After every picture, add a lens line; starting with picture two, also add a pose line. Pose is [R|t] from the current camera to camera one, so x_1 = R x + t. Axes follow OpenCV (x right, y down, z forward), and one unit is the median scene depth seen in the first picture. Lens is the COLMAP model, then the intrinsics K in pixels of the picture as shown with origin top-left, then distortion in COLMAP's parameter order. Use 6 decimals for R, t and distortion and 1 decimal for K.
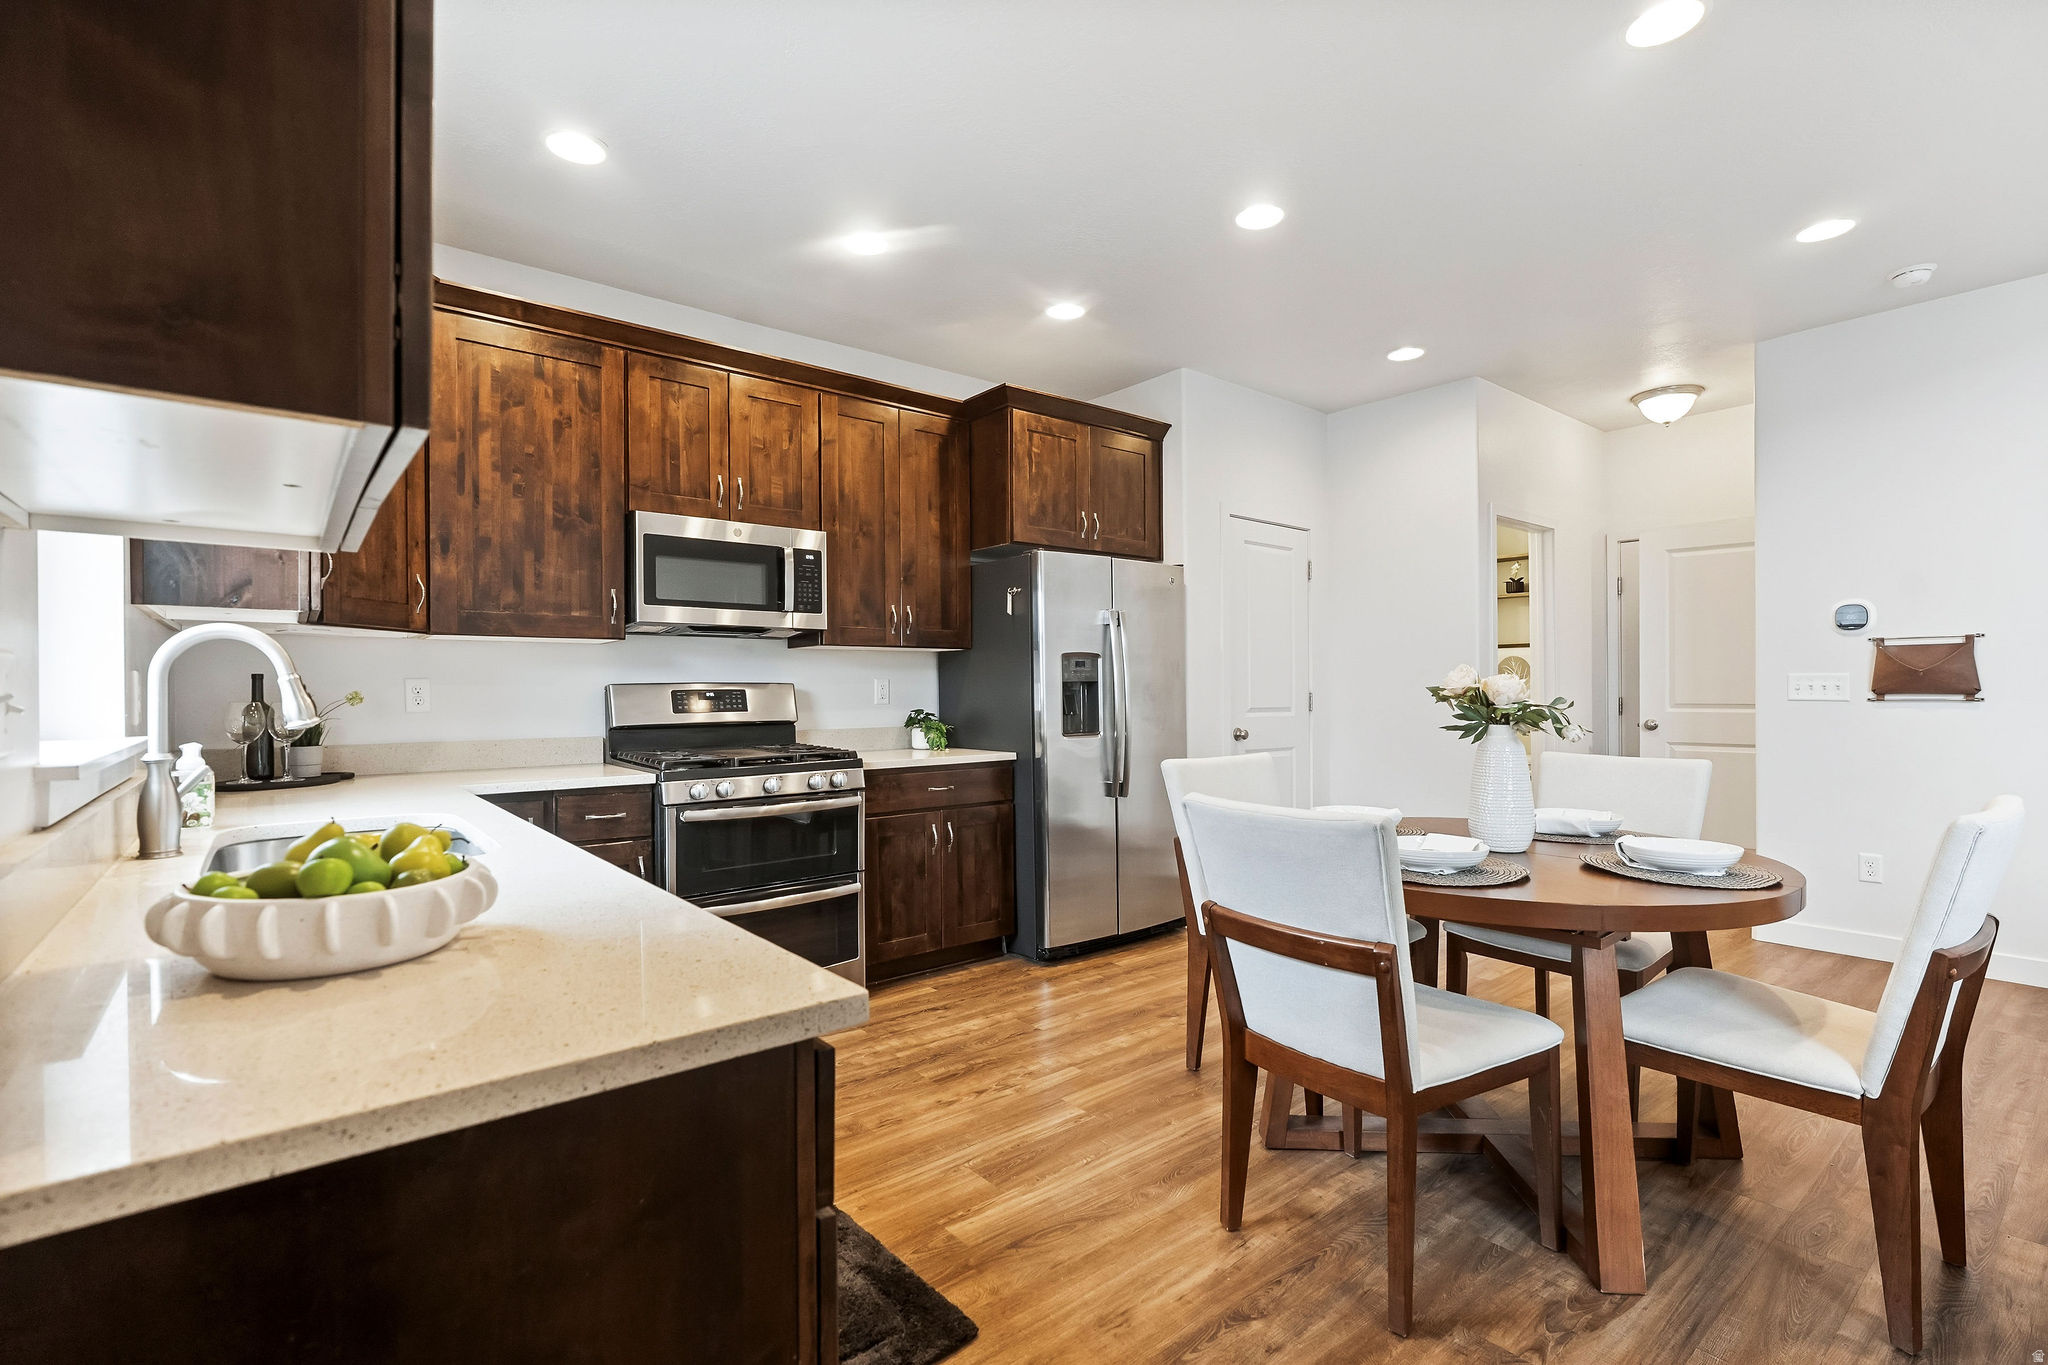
lens RADIAL K [[961.3, 0, 1026.9], [0, 961.3, 689.5], [0, 0, 1]] dist [-0.011894, 0.000240]
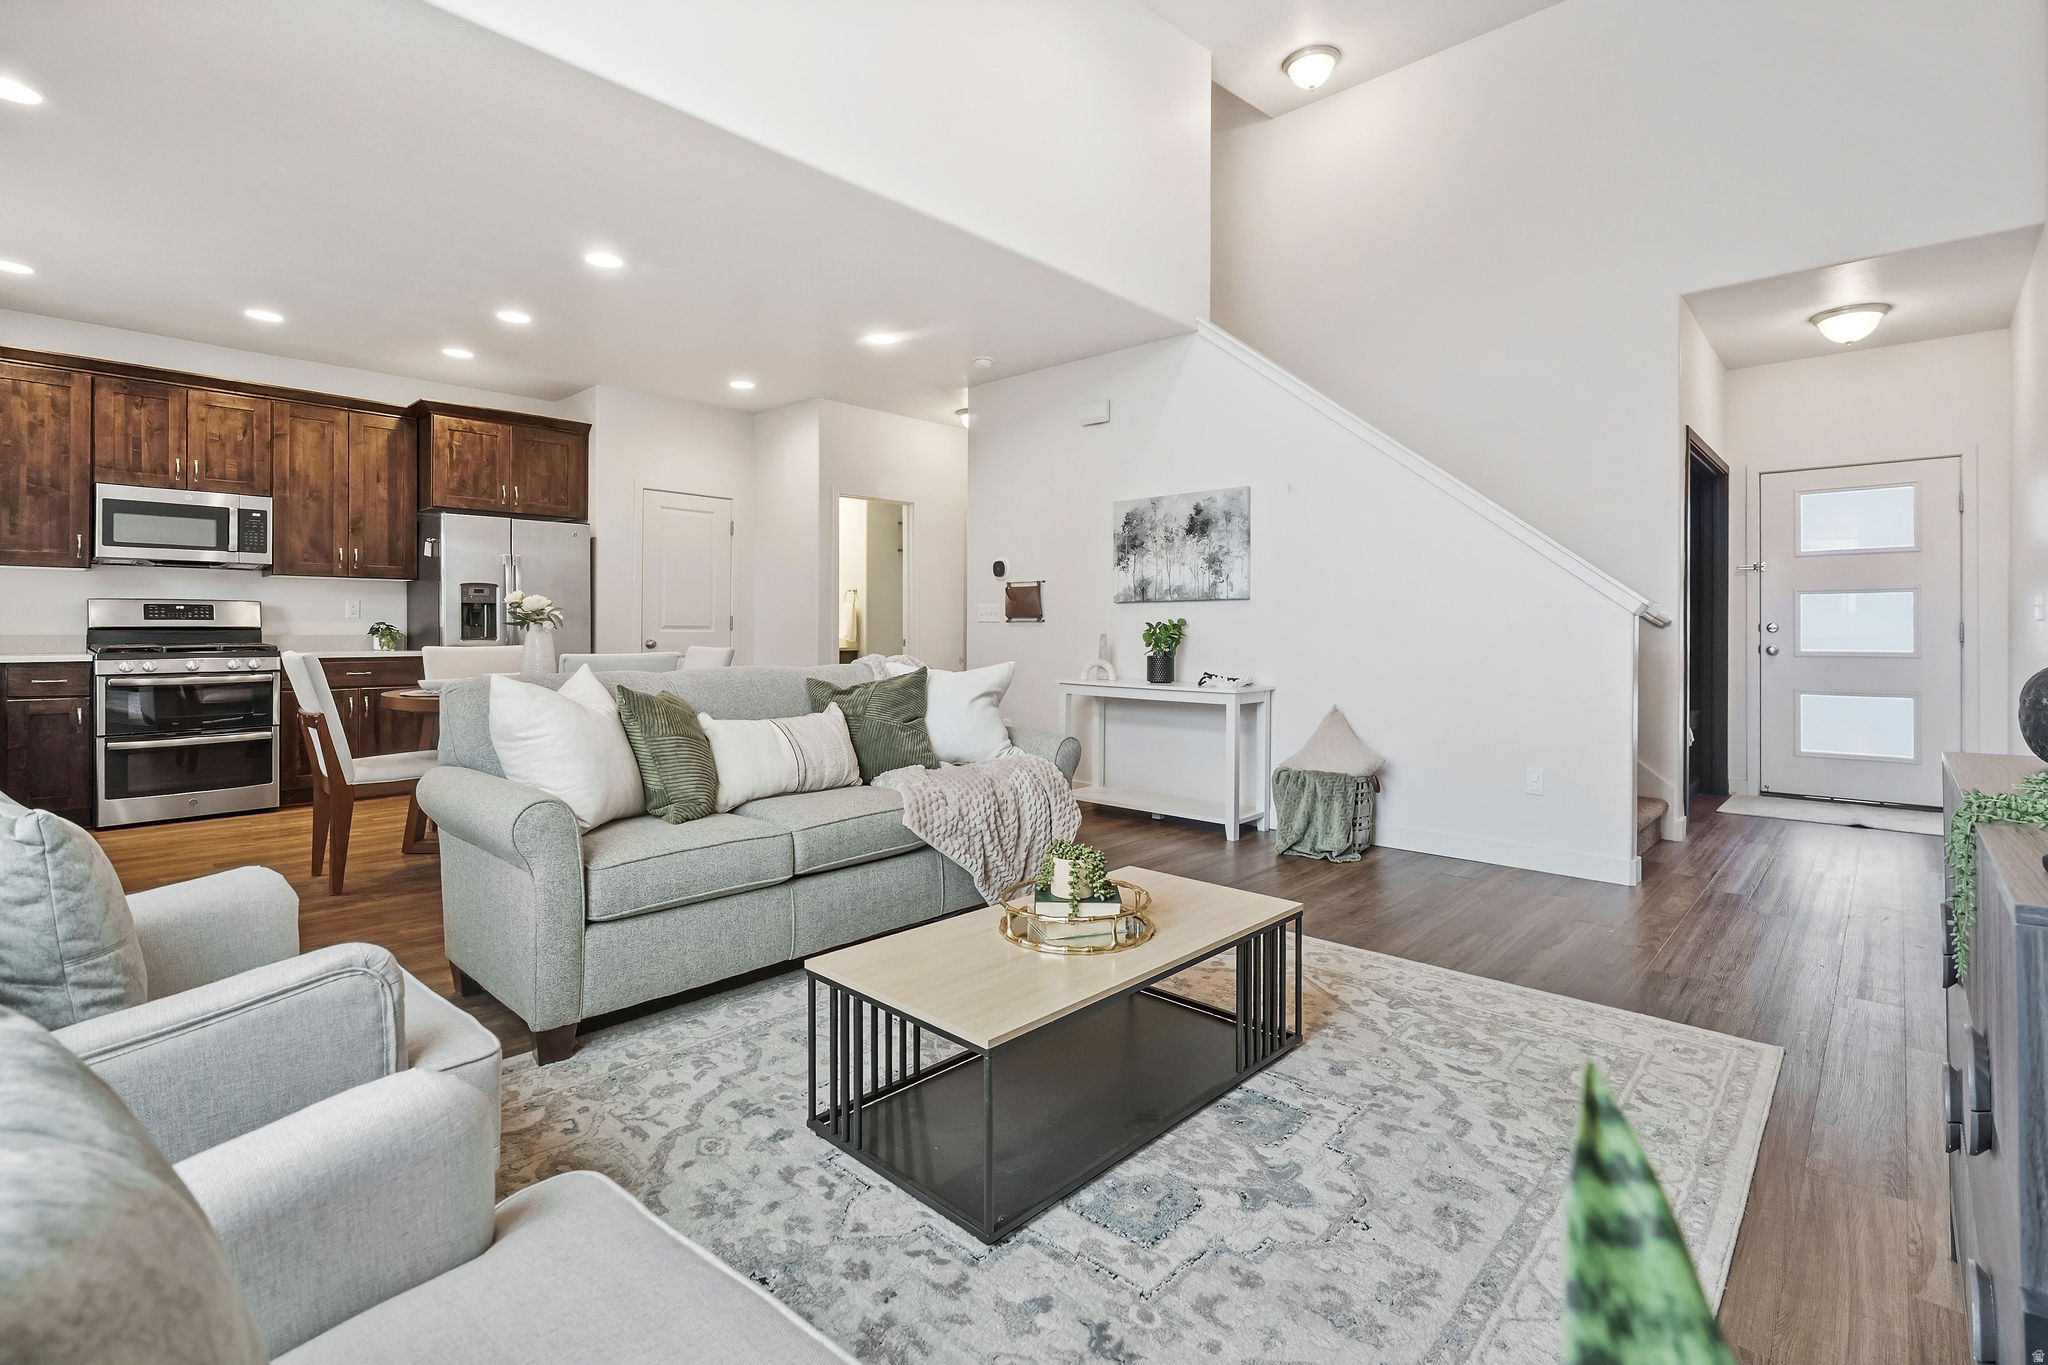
lens RADIAL K [[948.3, 0, 1036.3], [0, 948.3, 632.1], [0, 0, 1]] dist [-0.010424, 0.000969]
pose [[0.990909, 0.010678, 0.134109, 0.776364], [-0.011076, 0.999936, 0.002218, 0.025734], [-0.134077, -0.003684, 0.990964, -0.597837]]
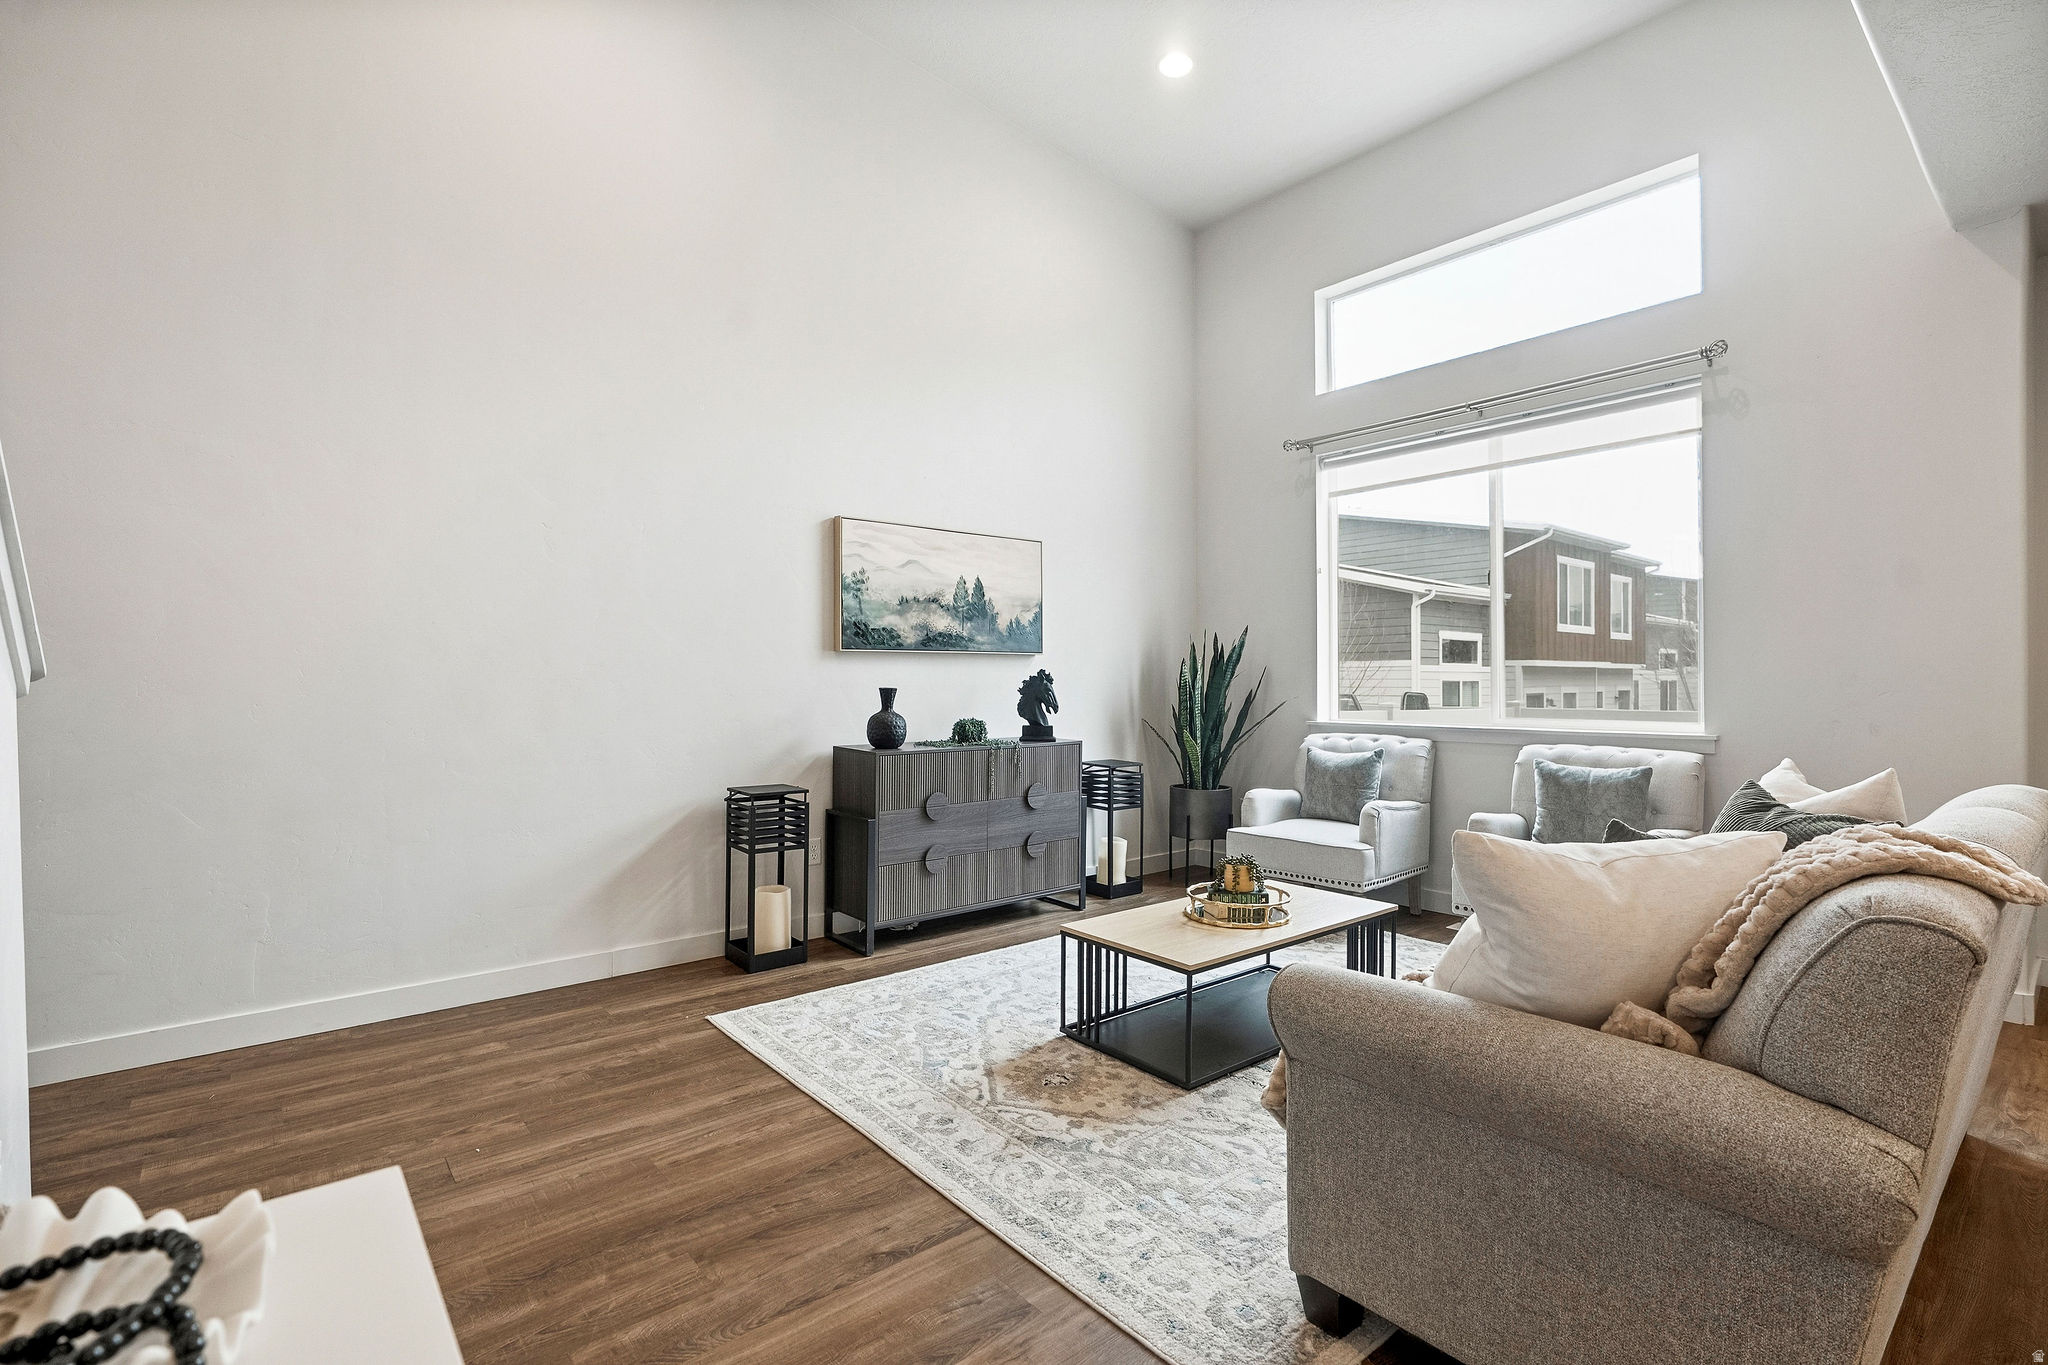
lens RADIAL K [[934.4, 0, 1015.7], [0, 934.4, 673.5], [0, 0, 1]] dist [-0.013126, -0.000010]
pose [[-0.999952, 0.008226, 0.005282, 1.072253], [0.008157, 0.999882, -0.013050, 0.001088], [-0.005389, -0.013006, -0.999901, 0.811834]]
